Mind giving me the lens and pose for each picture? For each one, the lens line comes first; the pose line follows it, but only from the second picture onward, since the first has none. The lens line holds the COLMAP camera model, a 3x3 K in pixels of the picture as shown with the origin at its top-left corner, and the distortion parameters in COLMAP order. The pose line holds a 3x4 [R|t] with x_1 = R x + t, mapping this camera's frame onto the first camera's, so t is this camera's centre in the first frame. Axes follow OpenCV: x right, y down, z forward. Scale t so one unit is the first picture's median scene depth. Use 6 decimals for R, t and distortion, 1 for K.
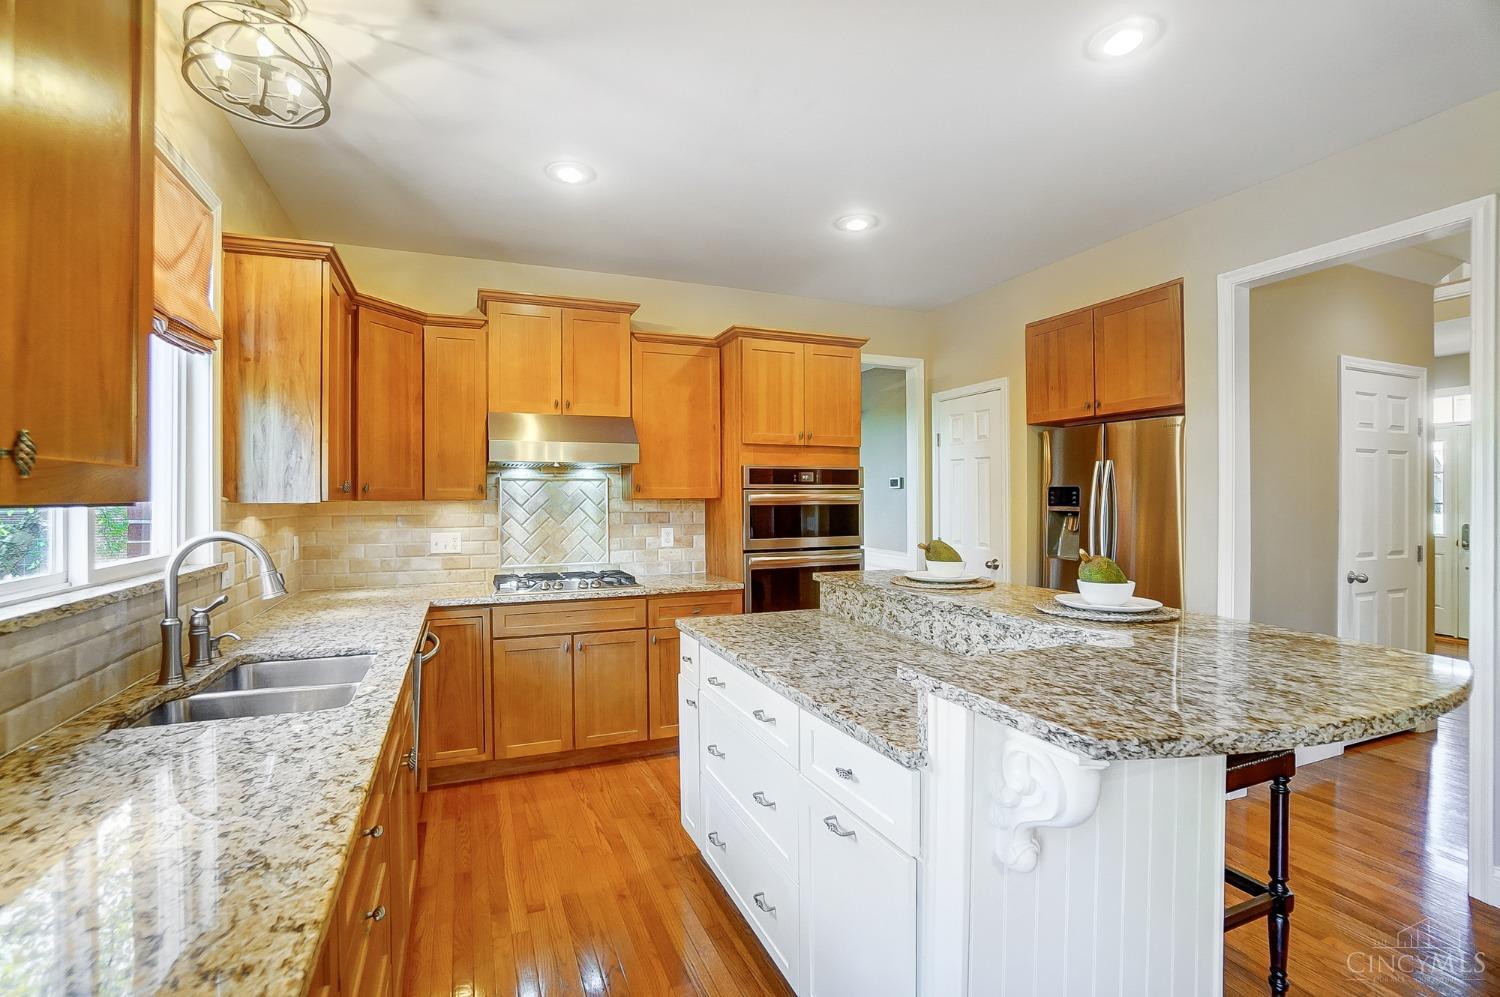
lens RADIAL K [[672.8, 0, 741.5], [0, 672.8, 493.8], [0, 0, 1]] dist [-0.067311, 0.026242]
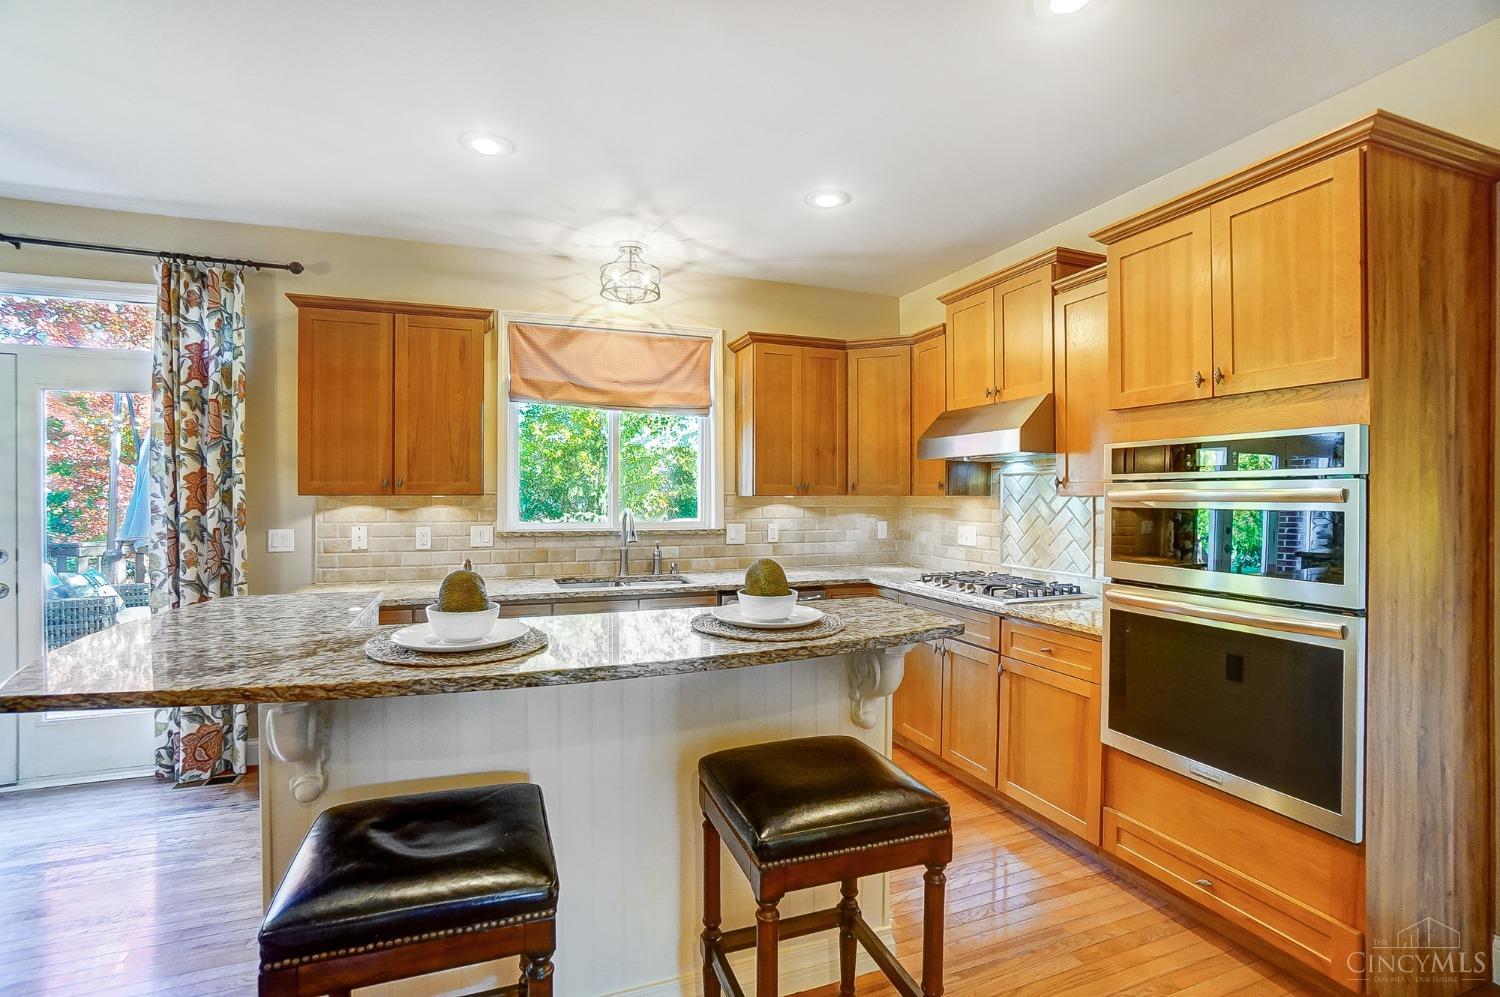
lens RADIAL K [[672.8, 0, 741.5], [0, 672.8, 493.8], [0, 0, 1]] dist [-0.067311, 0.026242]
pose [[-0.028149, 0.004938, -0.999592, 0.673813], [0.002705, 0.999985, 0.004864, -0.000061], [0.999600, -0.002567, -0.028162, 0.700555]]
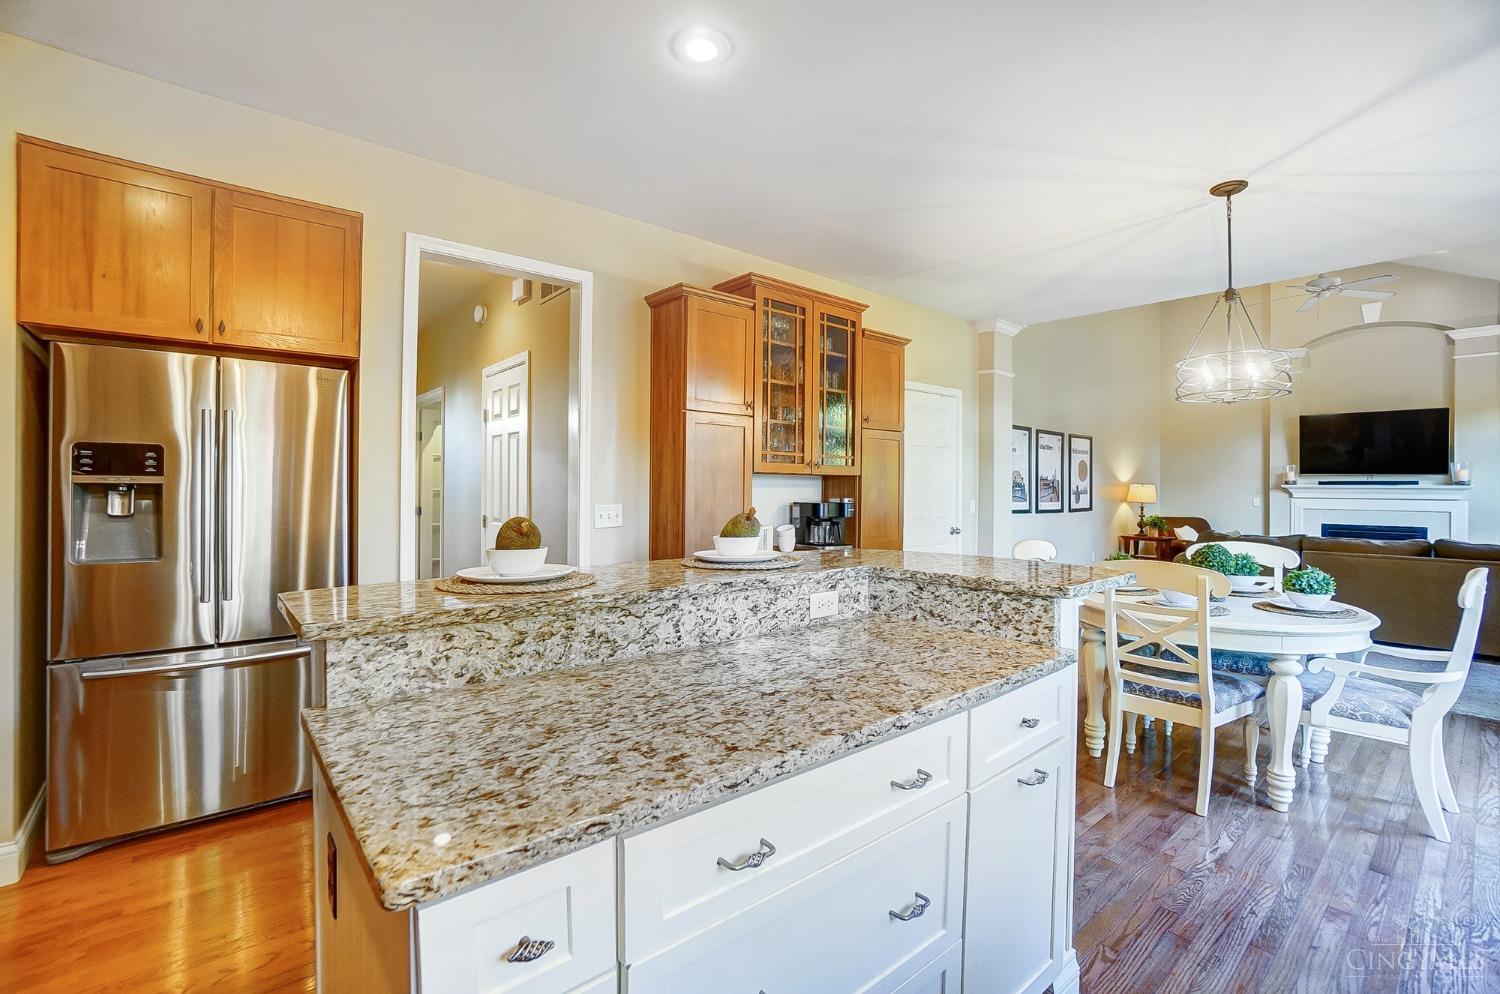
lens RADIAL K [[671.6, 0, 730.9], [0, 671.6, 472.3], [0, 0, 1]] dist [-0.056613, 0.011641]
pose [[-0.292475, 0.020863, 0.956045, -0.270294], [-0.009638, 0.999647, -0.024763, 0.028056], [-0.956225, -0.016457, -0.292171, 0.696626]]
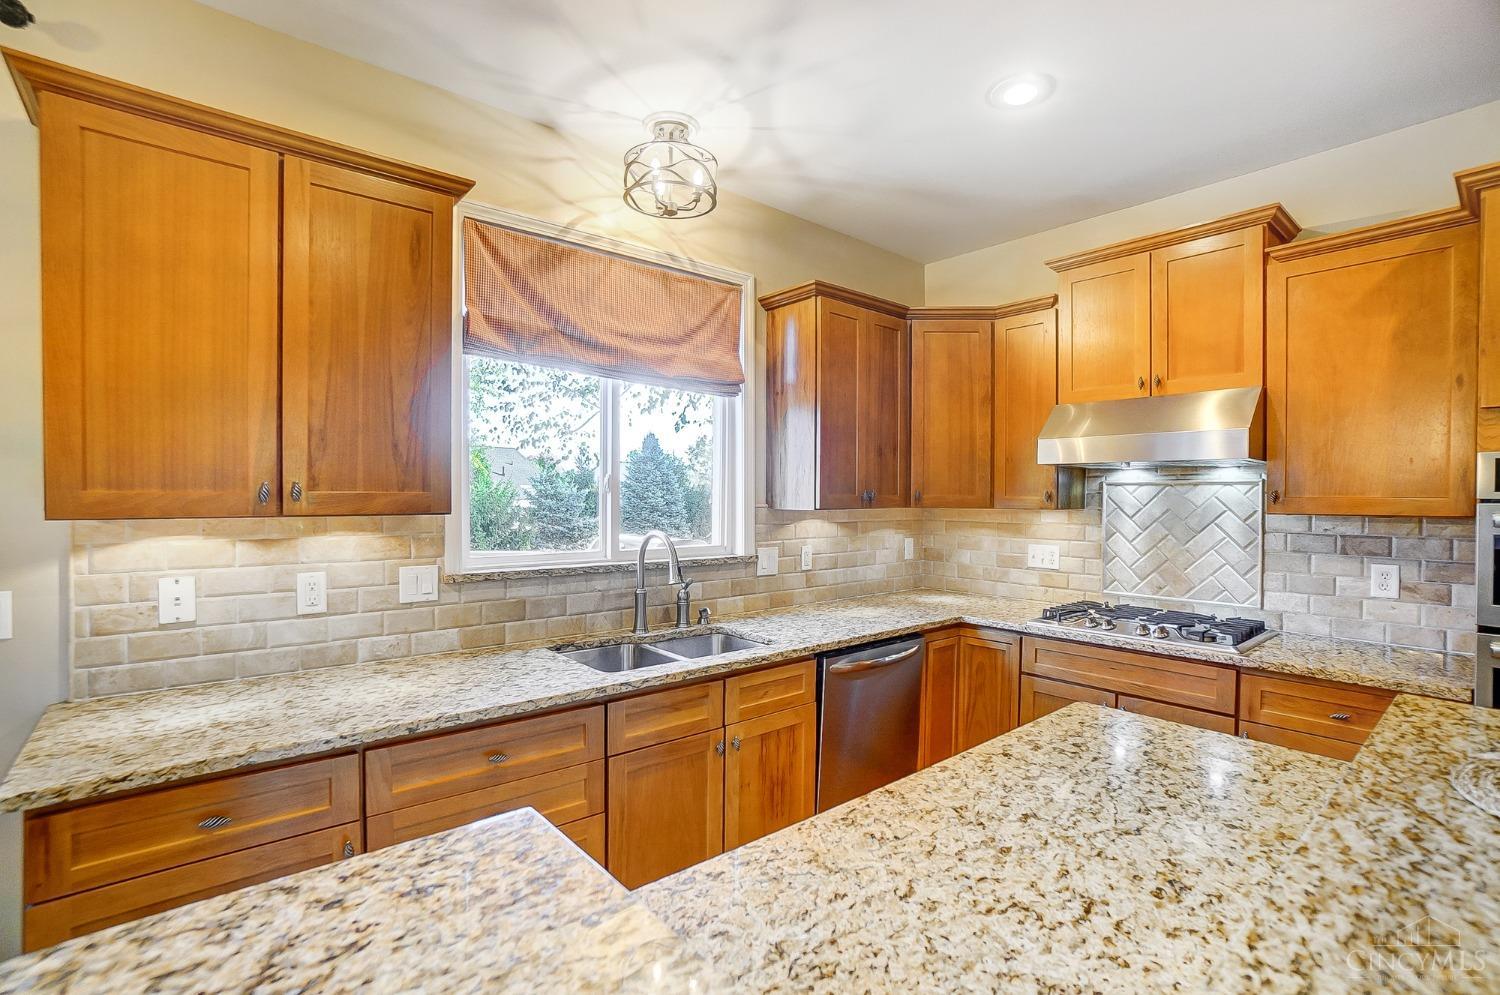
lens RADIAL K [[691.7, 0, 741.8], [0, 691.7, 504.3], [0, 0, 1]] dist [-0.055797, 0.020672]
pose [[0.307890, 0.019601, -0.951220, 0.316063], [-0.002090, 0.999799, 0.019925, -0.013954], [0.951420, -0.004146, 0.307870, 0.351236]]
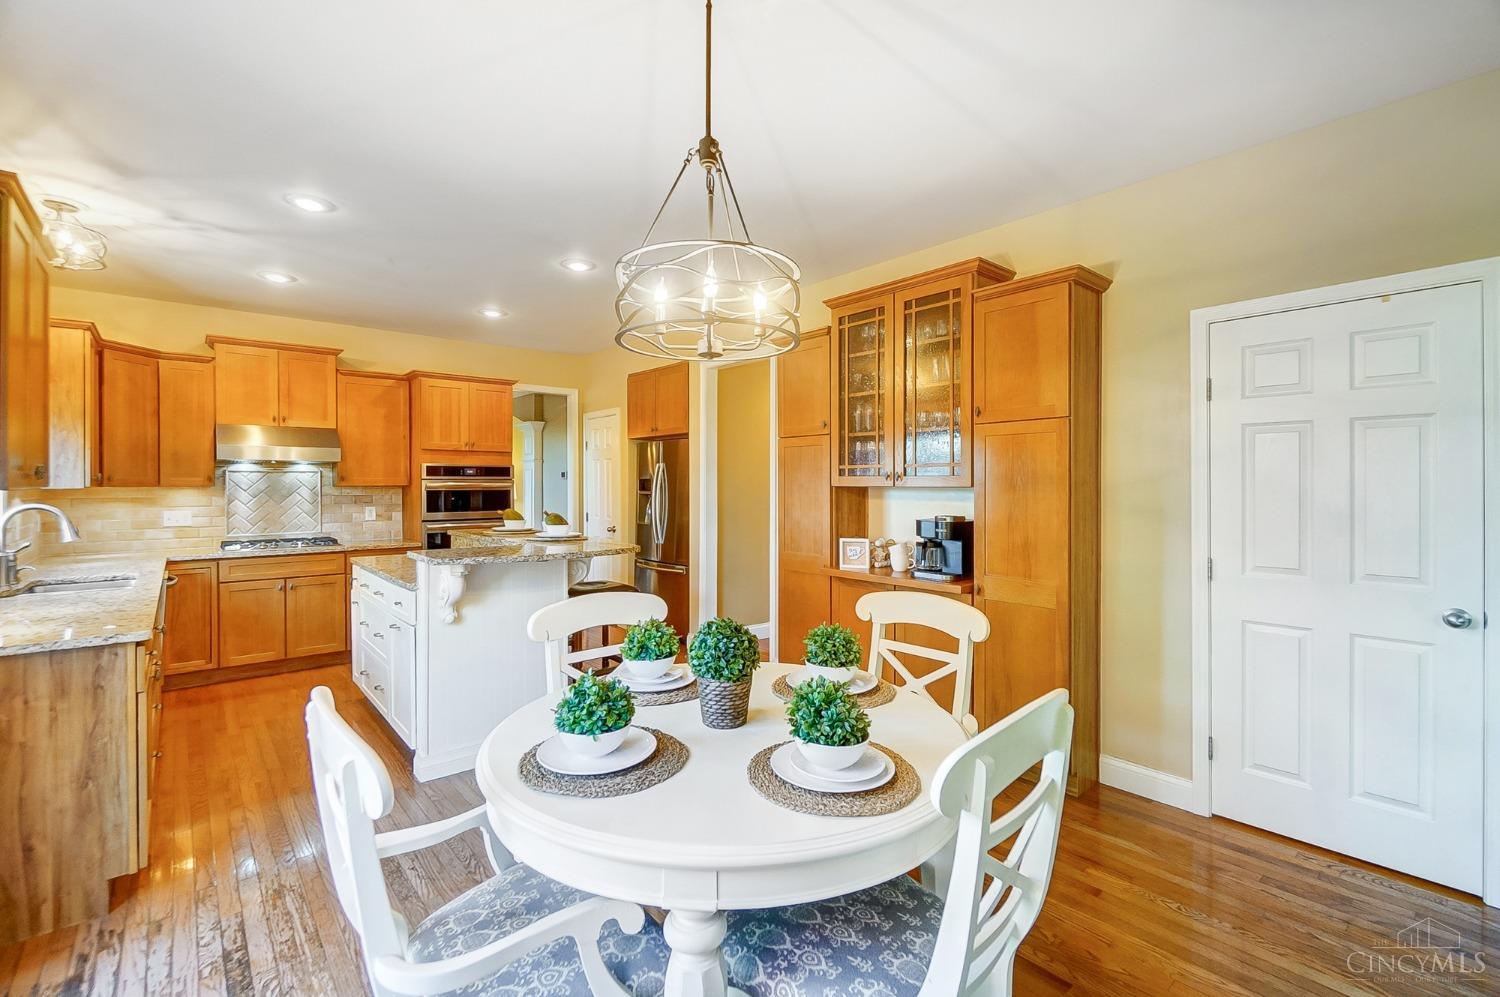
lens RADIAL K [[660.4, 0, 743.2], [0, 660.4, 484.9], [0, 0, 1]] dist [-0.002592, -0.000581]
pose [[0.951214, 0.002449, 0.308522, 0.241748], [-0.004160, 0.999979, 0.004888, -0.005455], [-0.308504, -0.005933, 0.951205, -0.646839]]
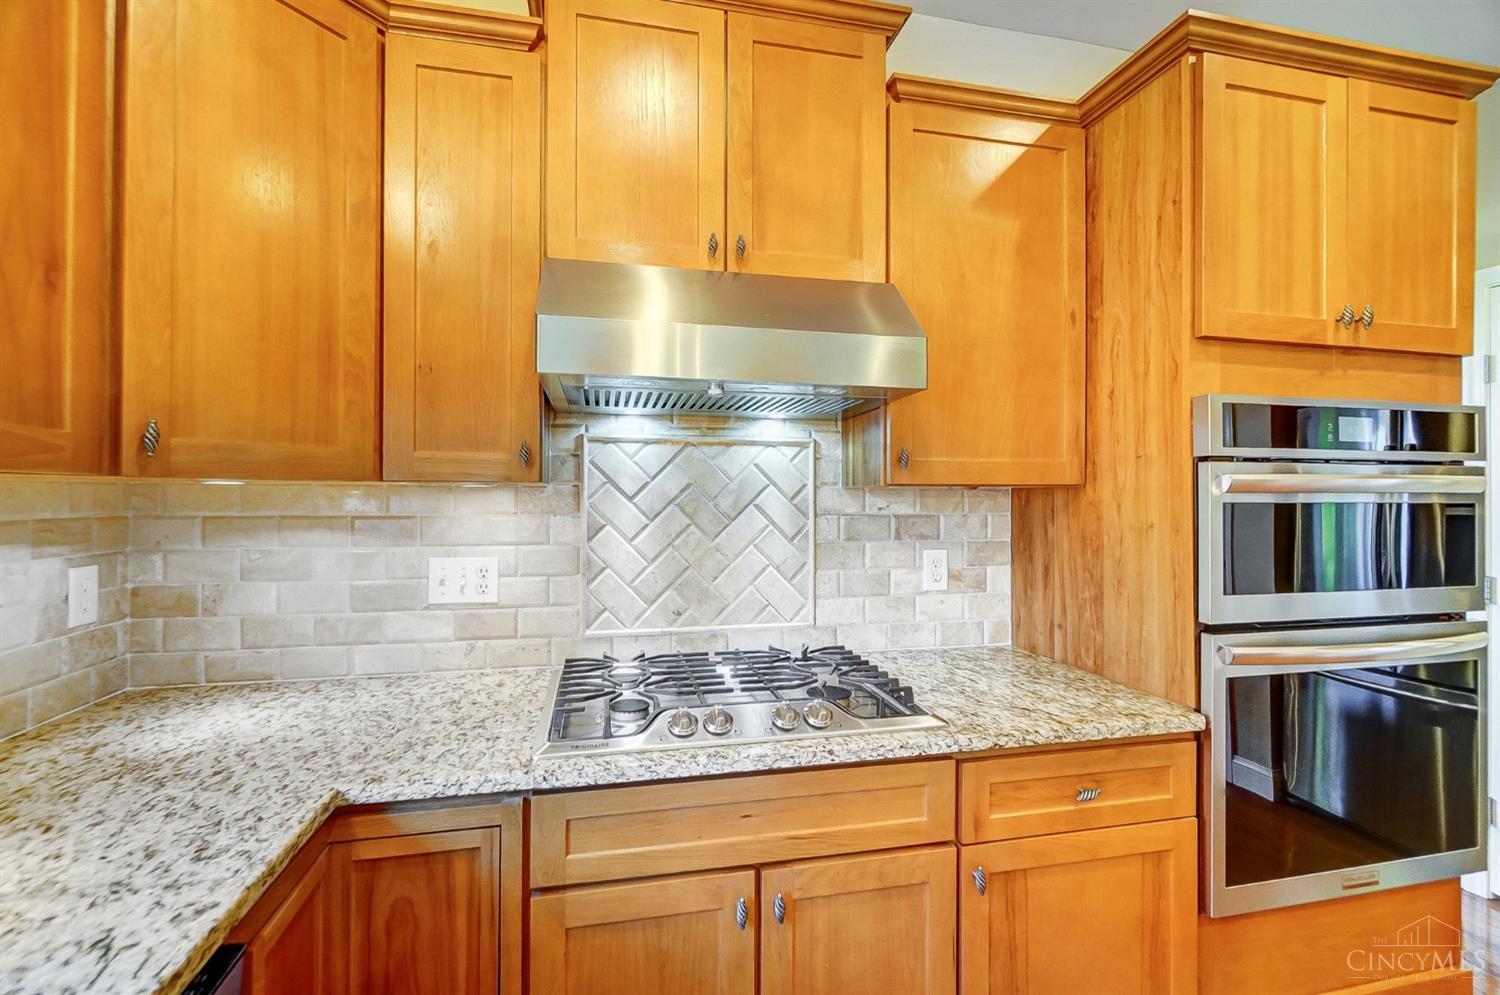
lens RADIAL K [[659.9, 0, 747.2], [0, 659.9, 490.9], [0, 0, 1]] dist [0.000524, -0.000178]
pose [[0.985053, 0.009140, -0.172007, -0.190929], [-0.008853, 0.999958, 0.002438, 0.011816], [0.172022, -0.000879, 0.985093, 0.626299]]
